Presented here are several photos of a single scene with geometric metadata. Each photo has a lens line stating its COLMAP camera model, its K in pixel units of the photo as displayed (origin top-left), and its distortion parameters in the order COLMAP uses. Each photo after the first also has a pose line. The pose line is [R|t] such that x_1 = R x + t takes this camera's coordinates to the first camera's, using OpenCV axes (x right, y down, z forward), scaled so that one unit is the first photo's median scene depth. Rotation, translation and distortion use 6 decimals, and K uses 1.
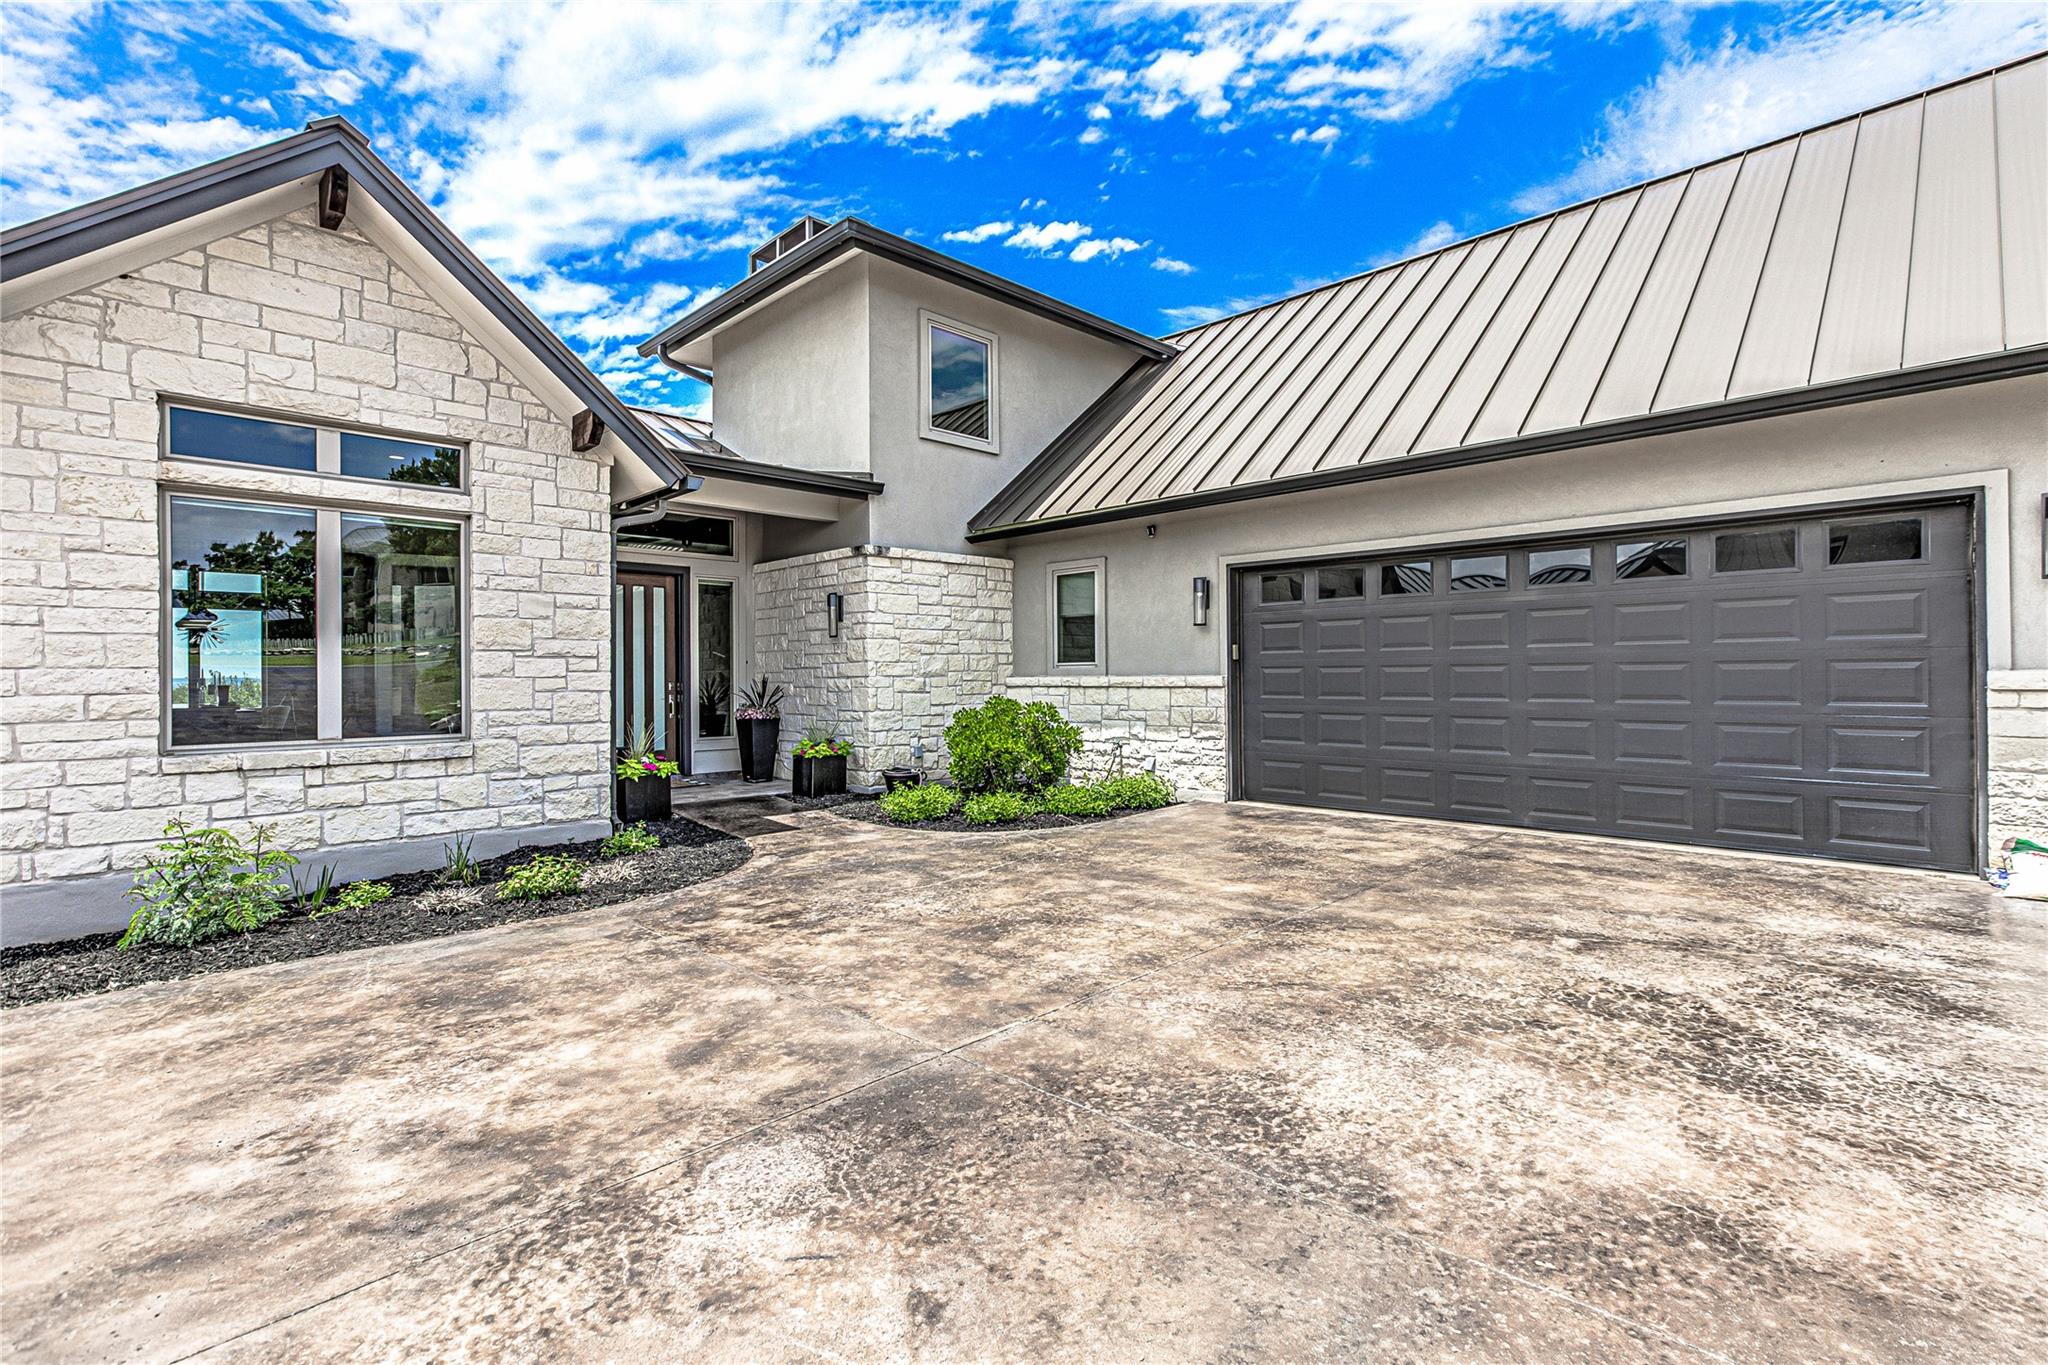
lens RADIAL K [[943.4, 0, 1030.3], [0, 943.4, 677.6], [0, 0, 1]] dist [-0.004437, 0.011977]
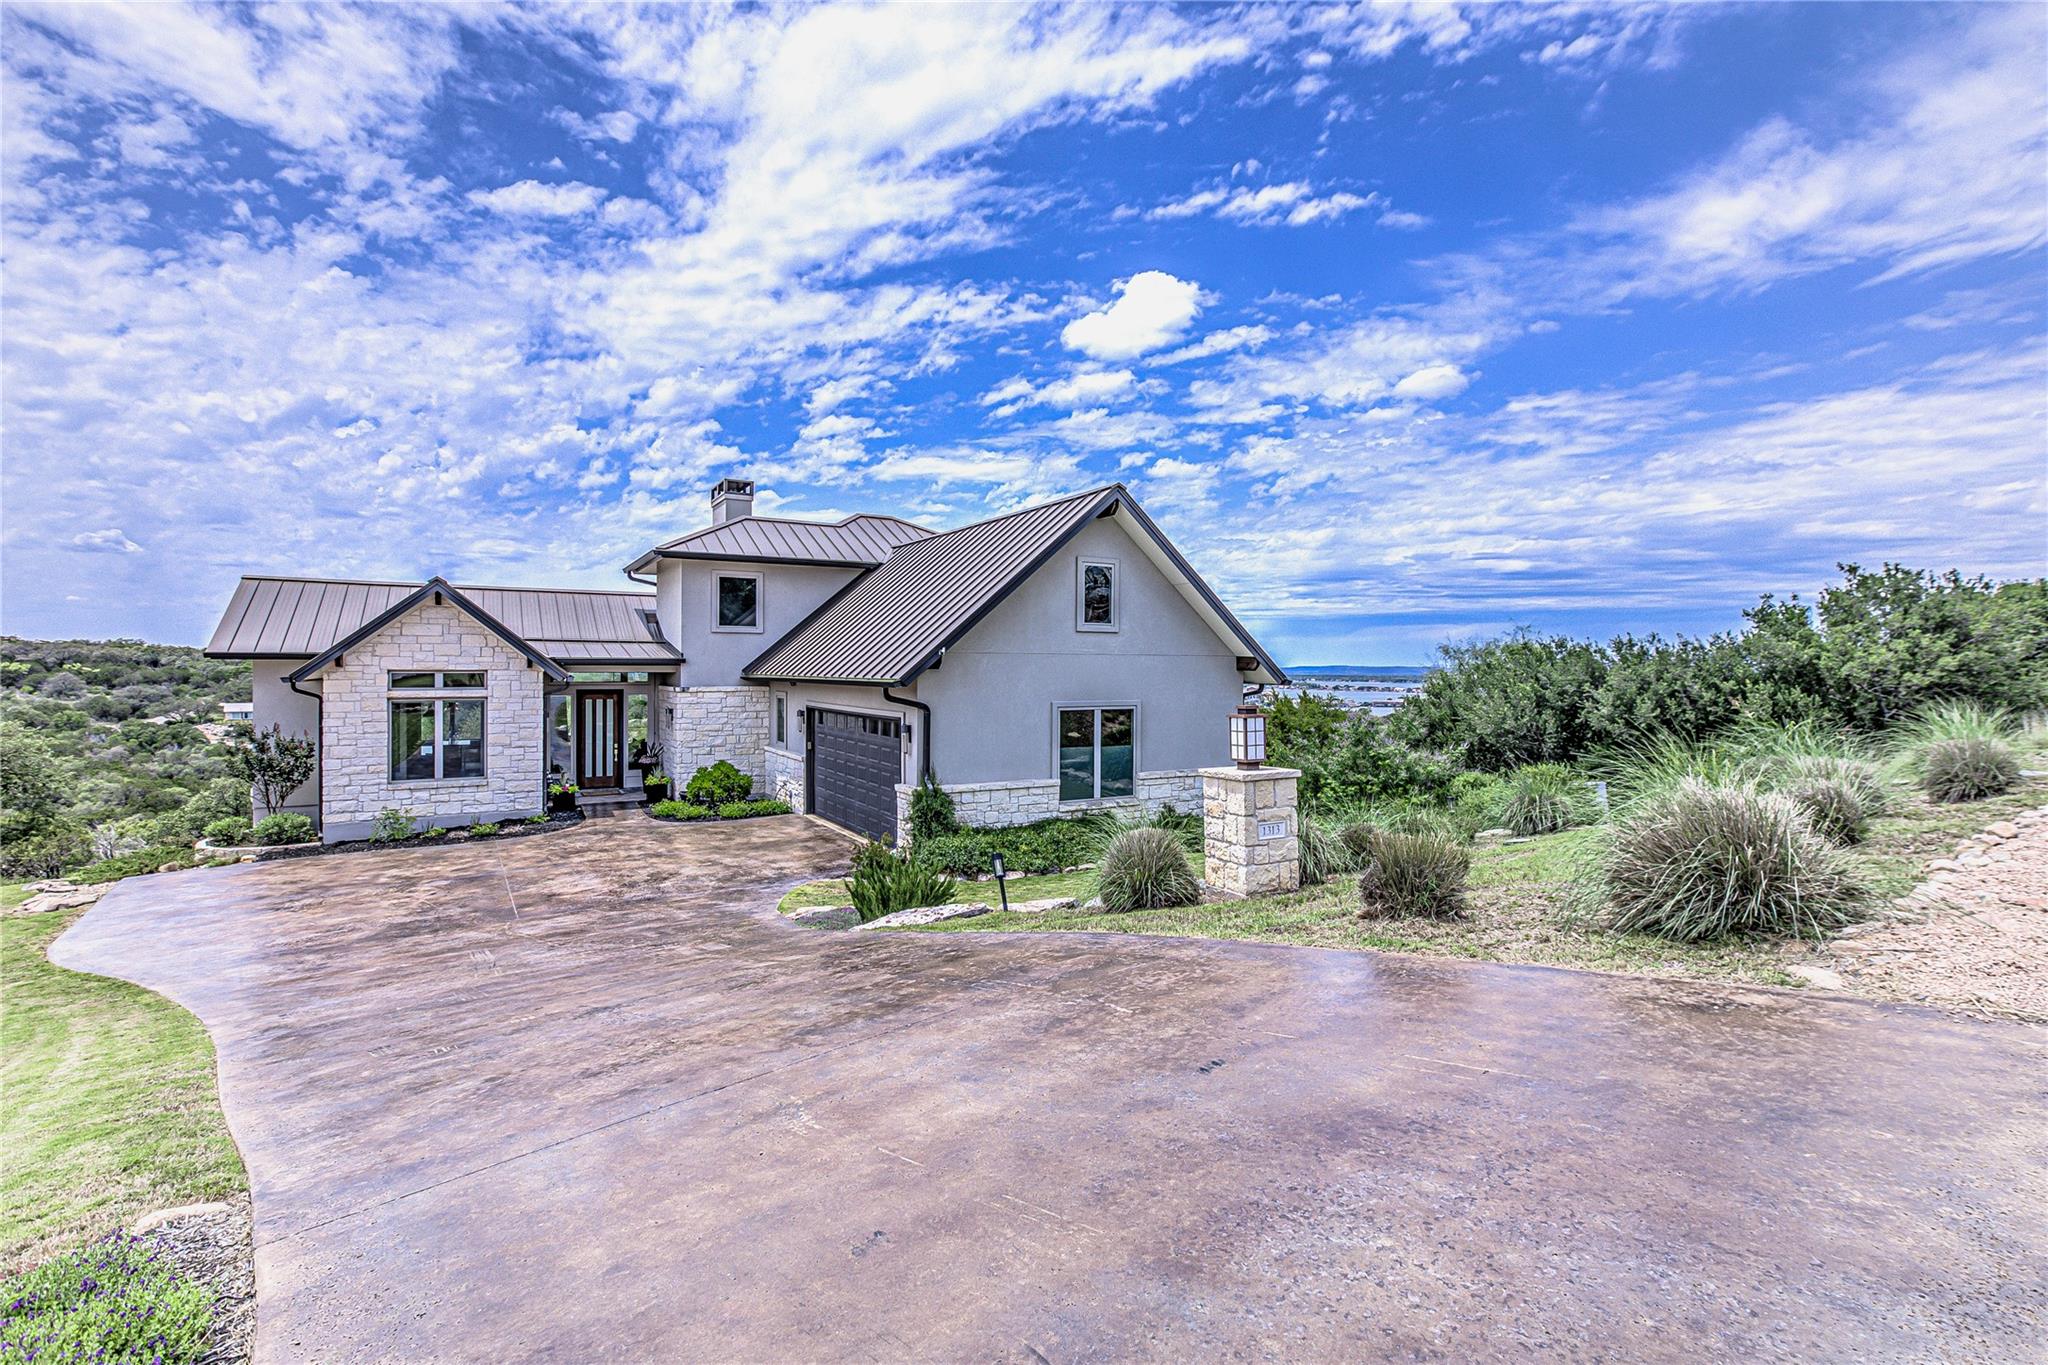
lens RADIAL K [[1033.9, 0, 1011.9], [0, 1033.9, 677.4], [0, 0, 1]] dist [0.097742, -0.044250]
pose [[0.957134, 0.016406, -0.289181, 1.489674], [-0.010929, 0.999729, 0.020546, -0.262715], [0.289440, -0.016505, 0.957054, -1.271193]]
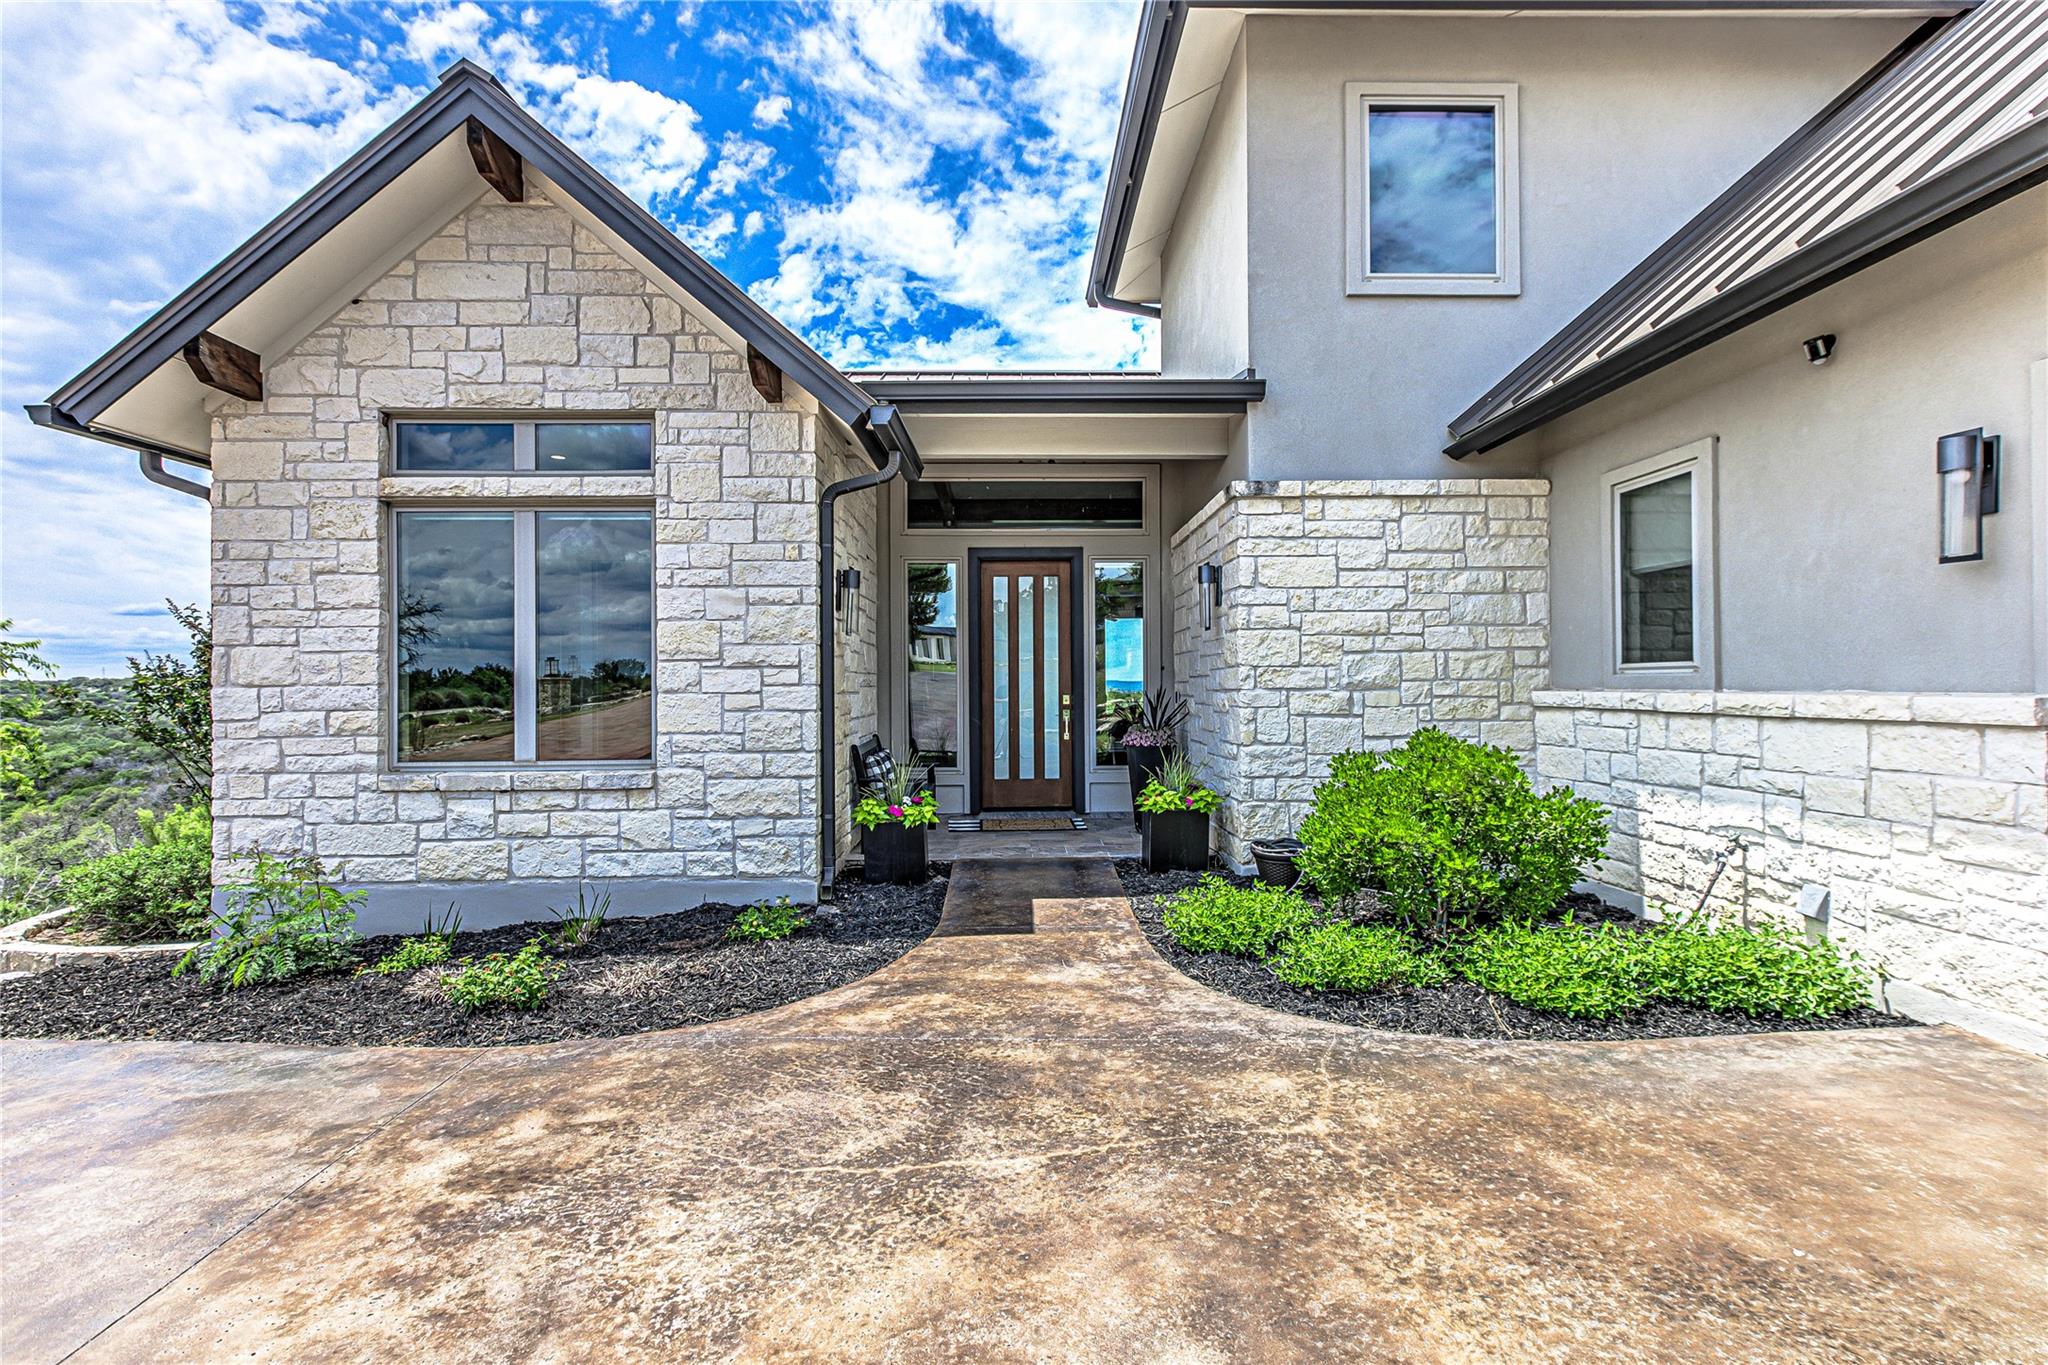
lens RADIAL K [[943.4, 0, 1030.3], [0, 943.4, 677.6], [0, 0, 1]] dist [-0.004437, 0.011977]
pose [[0.729524, -0.003075, -0.683949, 0.187685], [0.002219, 0.999995, -0.002130, -0.009826], [0.683952, 0.000036, 0.729527, 0.525469]]
